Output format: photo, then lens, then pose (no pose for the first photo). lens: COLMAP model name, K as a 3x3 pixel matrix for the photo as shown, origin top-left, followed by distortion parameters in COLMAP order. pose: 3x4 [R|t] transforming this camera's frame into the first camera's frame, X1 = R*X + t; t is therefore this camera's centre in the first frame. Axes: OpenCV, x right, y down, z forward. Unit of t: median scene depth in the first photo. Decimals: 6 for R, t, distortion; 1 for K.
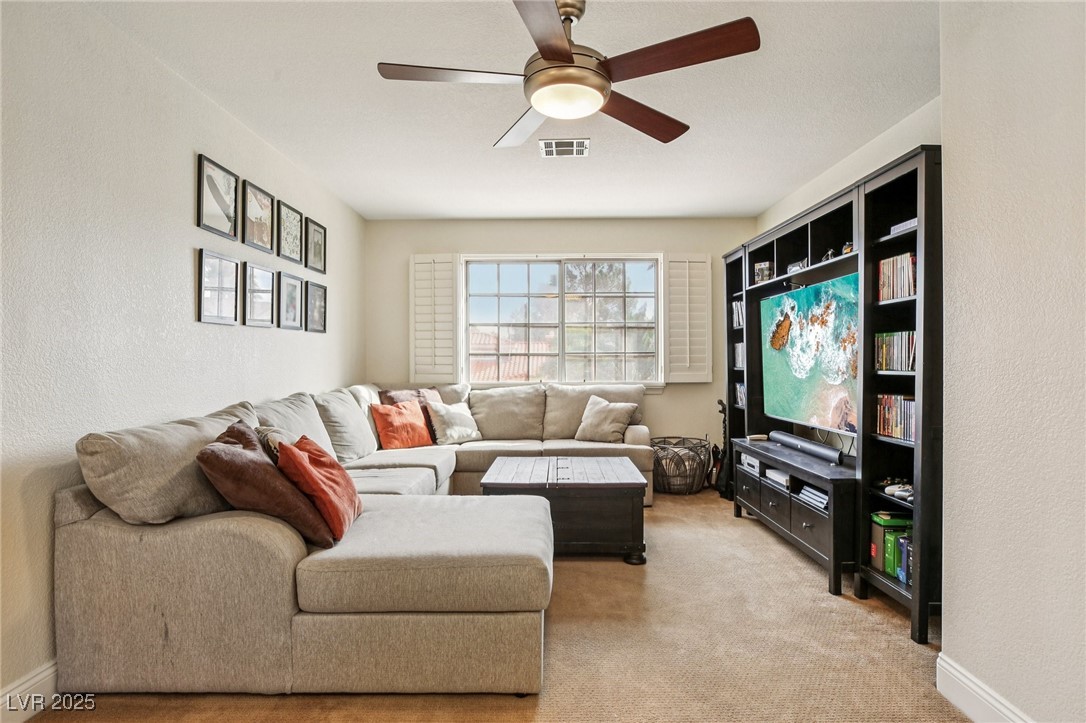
lens RADIAL K [[610.8, 0, 545.4], [0, 610.8, 357.8], [0, 0, 1]] dist [-0.018157, 0.002449]
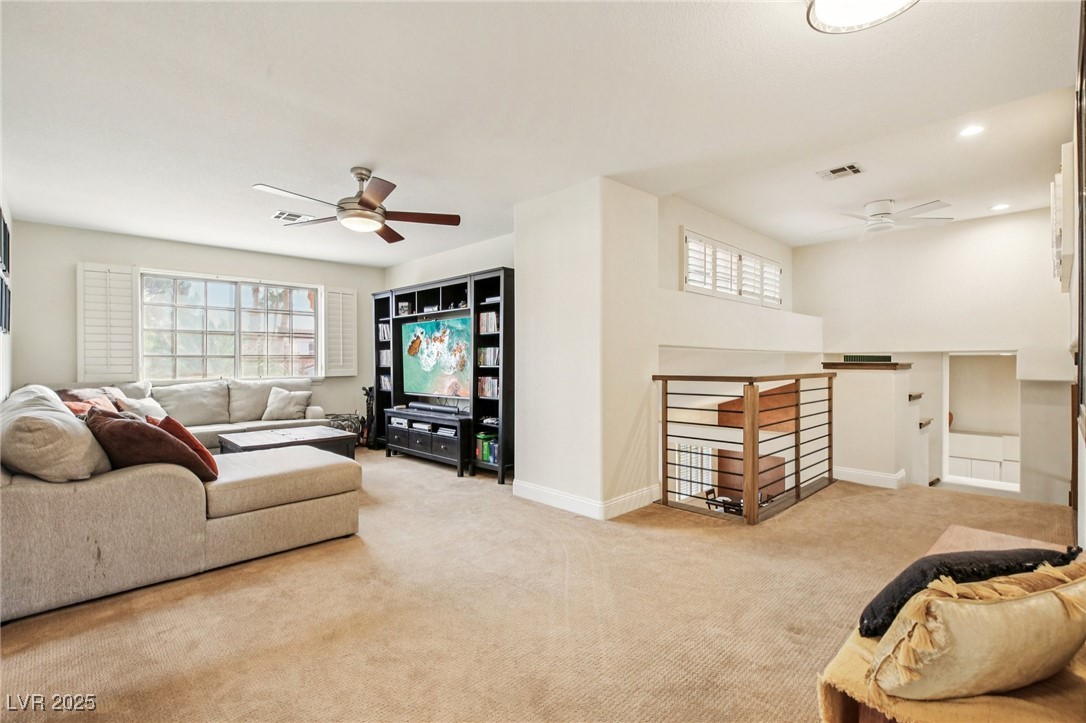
lens RADIAL K [[506.5, 0, 544.3], [0, 506.5, 360.1], [0, 0, 1]] dist [0.030600, -0.000254]
pose [[0.719797, 0.000550, 0.694184, -0.472794], [-0.001594, 0.999998, 0.000861, 0.000235], [-0.694182, -0.001726, 0.719797, -0.387452]]
